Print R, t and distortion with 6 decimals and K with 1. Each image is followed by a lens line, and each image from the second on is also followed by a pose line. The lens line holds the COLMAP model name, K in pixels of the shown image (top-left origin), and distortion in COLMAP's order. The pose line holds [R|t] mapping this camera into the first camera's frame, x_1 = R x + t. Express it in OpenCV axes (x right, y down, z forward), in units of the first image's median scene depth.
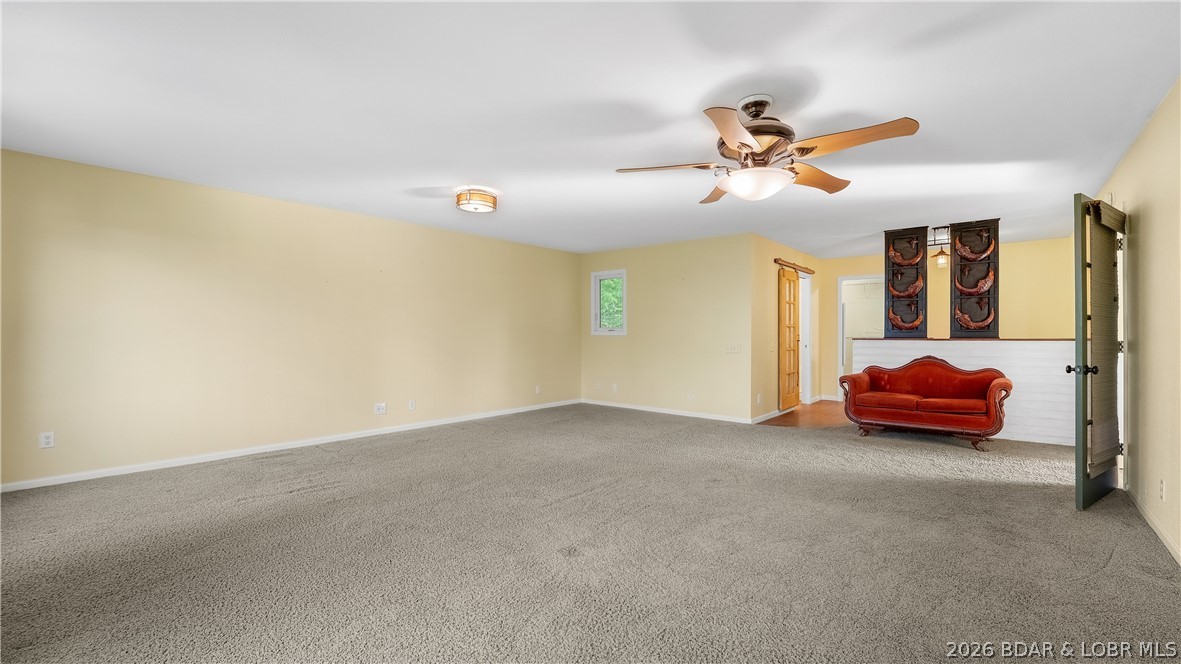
lens RADIAL K [[479.4, 0, 590.1], [0, 479.4, 331.1], [0, 0, 1]] dist [-0.014327, 0.002075]
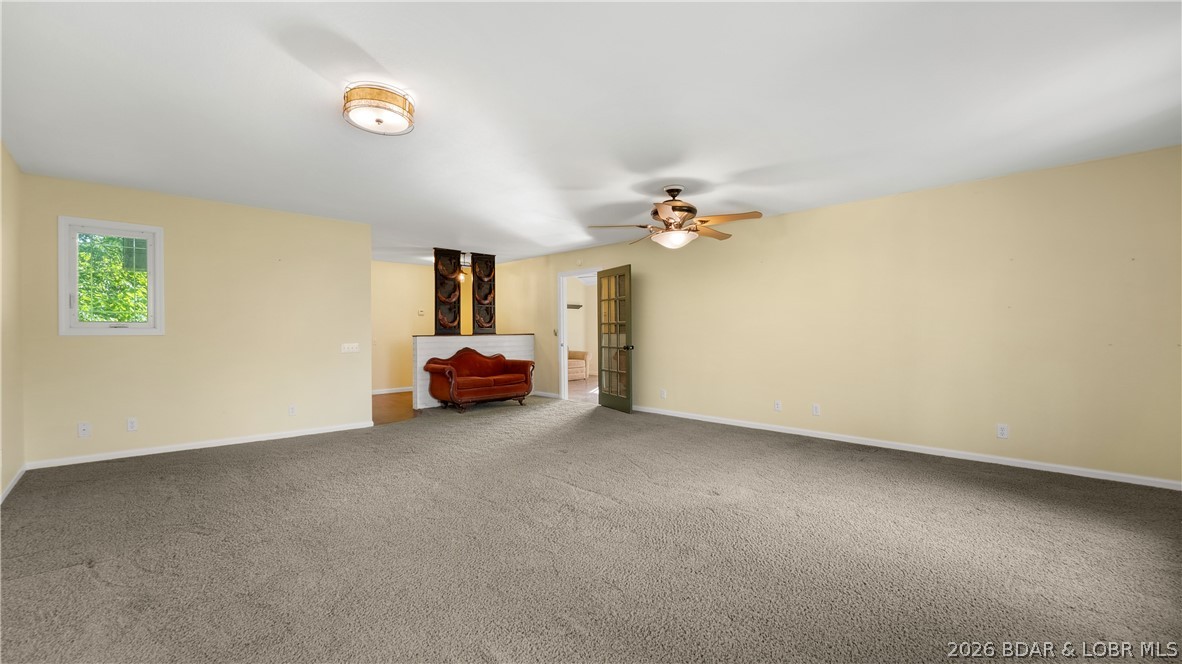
lens RADIAL K [[479.8, 0, 590.4], [0, 479.8, 335.6], [0, 0, 1]] dist [-0.014327, 0.002075]
pose [[0.120976, -0.010594, 0.992599, -0.584452], [-0.002112, 0.999938, 0.010930, 0.001812], [-0.992653, -0.003419, 0.120946, 0.478340]]
